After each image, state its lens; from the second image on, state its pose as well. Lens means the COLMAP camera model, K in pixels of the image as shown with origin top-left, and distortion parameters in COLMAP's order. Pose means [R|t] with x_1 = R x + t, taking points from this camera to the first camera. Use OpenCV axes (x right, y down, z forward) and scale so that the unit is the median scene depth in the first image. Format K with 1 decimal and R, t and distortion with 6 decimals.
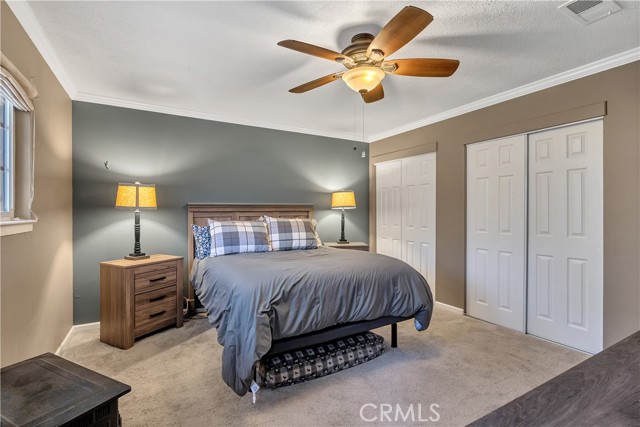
lens RADIAL K [[305.0, 0, 324.5], [0, 305.0, 211.4], [0, 0, 1]] dist [-0.004545, -0.000989]
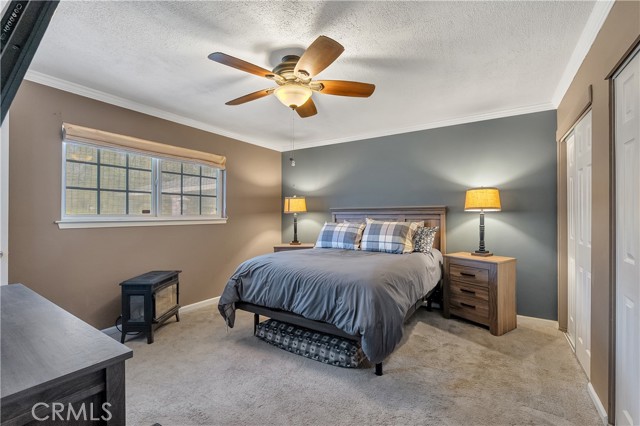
lens RADIAL K [[286.8, 0, 320.7], [0, 286.8, 214.2], [0, 0, 1]] dist [-0.005644, 0.000216]
pose [[0.443065, 0.004010, -0.896481, 0.764387], [0.001092, 0.999987, 0.005013, -0.007613], [0.896489, -0.003200, 0.443054, 0.434905]]
